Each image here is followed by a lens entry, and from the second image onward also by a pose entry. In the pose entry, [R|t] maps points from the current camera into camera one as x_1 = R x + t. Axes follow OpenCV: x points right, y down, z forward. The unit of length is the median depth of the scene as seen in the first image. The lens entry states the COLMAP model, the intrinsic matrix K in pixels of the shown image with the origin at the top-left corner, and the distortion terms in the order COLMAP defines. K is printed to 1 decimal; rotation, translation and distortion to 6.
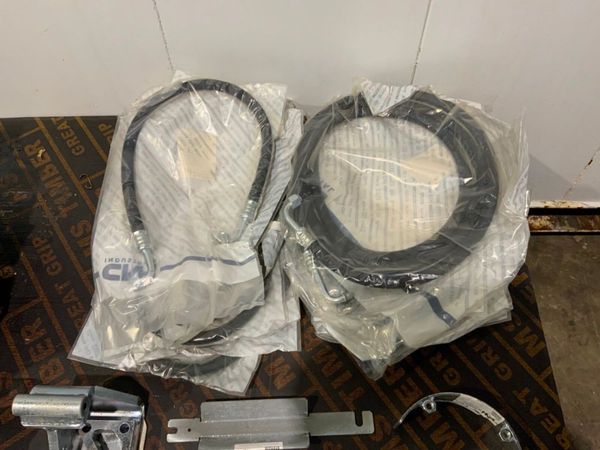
lens RADIAL K [[501.8, 0, 300.0], [0, 501.8, 225.0], [0, 0, 1]] dist [0.045358, -0.114428]
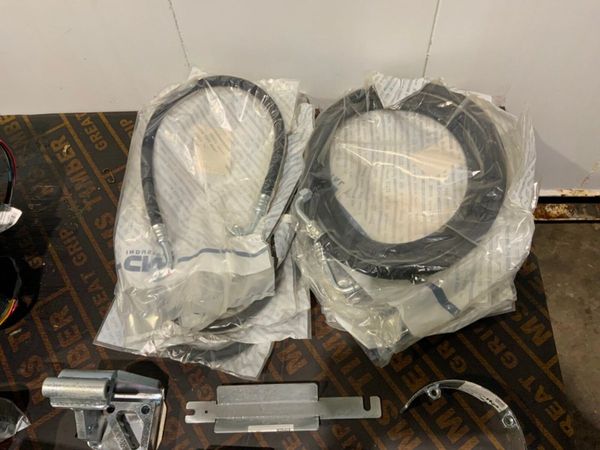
lens RADIAL K [[501.8, 0, 300.0], [0, 501.8, 225.0], [0, 0, 1]] dist [0.045358, -0.114428]
pose [[0.998858, -0.002888, -0.047680, 0.027168], [0.004358, 0.999517, 0.030759, -0.017324], [0.047568, -0.030932, 0.998389, -0.036724]]
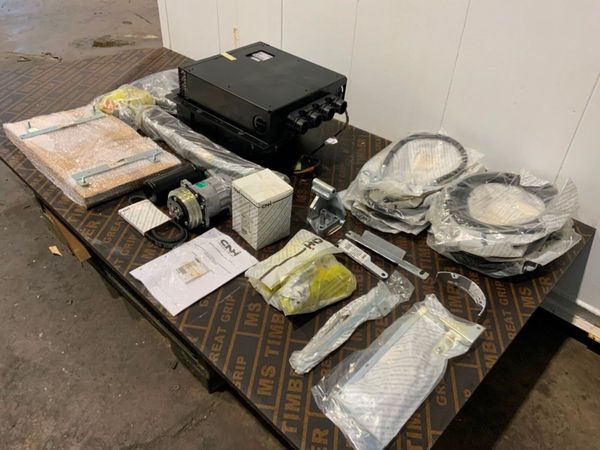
lens RADIAL K [[501.8, 0, 300.0], [0, 501.8, 225.0], [0, 0, 1]] dist [0.045358, -0.114428]
pose [[0.733965, 0.434672, -0.521878, 0.692227], [-0.587062, 0.792415, -0.165637, 0.808669], [0.341546, 0.427946, 0.836784, -0.914988]]
